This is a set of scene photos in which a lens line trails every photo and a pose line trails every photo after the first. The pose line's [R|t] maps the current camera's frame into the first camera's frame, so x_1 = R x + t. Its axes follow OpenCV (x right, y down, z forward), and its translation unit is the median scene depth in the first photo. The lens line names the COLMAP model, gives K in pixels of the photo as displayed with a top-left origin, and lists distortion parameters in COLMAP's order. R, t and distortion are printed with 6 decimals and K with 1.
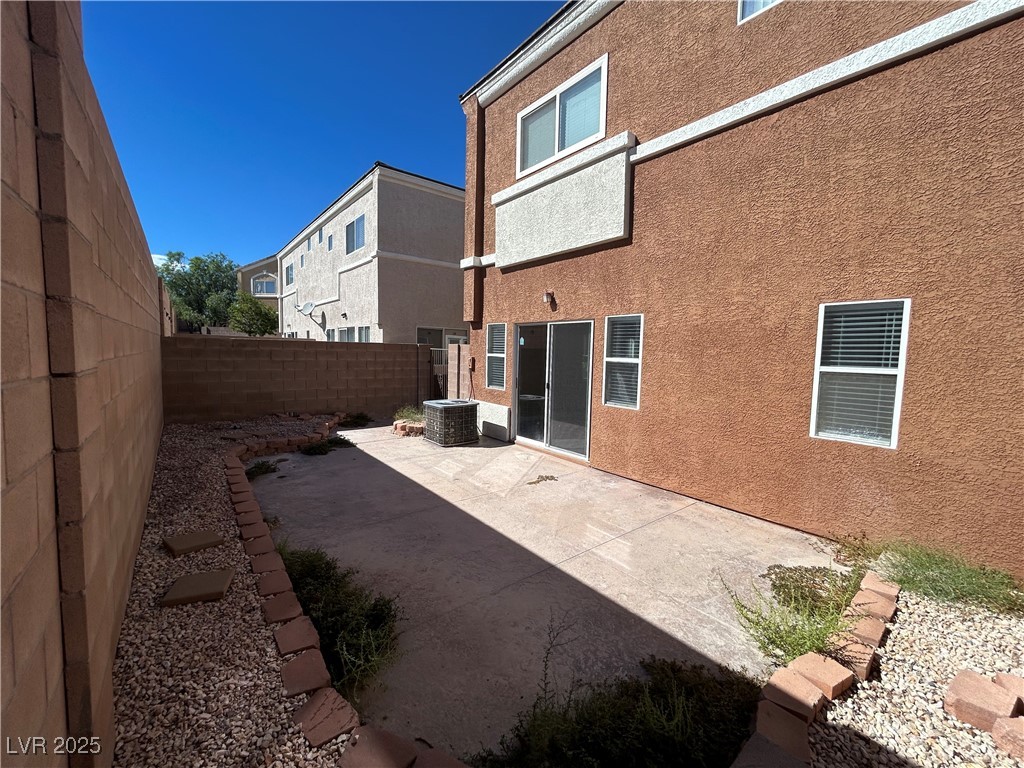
lens RADIAL K [[412.0, 0, 508.1], [0, 412.0, 379.7], [0, 0, 1]] dist [0.003836, -0.000598]
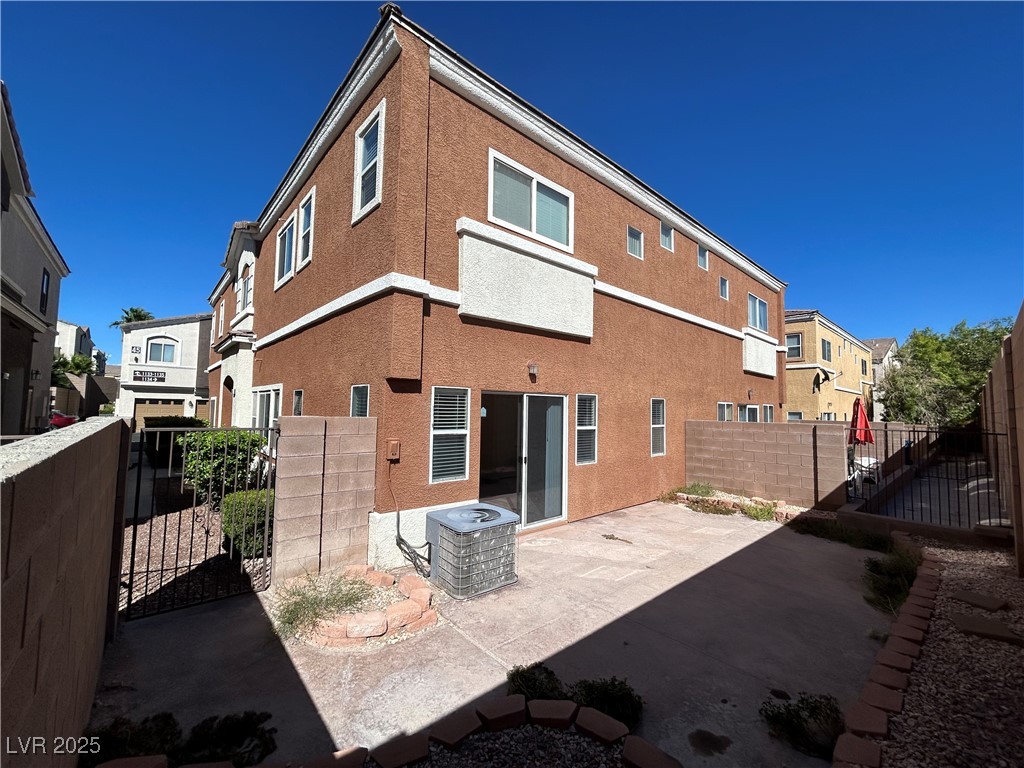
lens RADIAL K [[412.0, 0, 511.6], [0, 412.0, 382.7], [0, 0, 1]] dist [0.003836, -0.000598]
pose [[-0.053865, 0.040484, 0.997727, -0.927575], [0.056727, 0.997688, -0.037420, -0.139825], [-0.996936, 0.054582, -0.056037, 1.173062]]
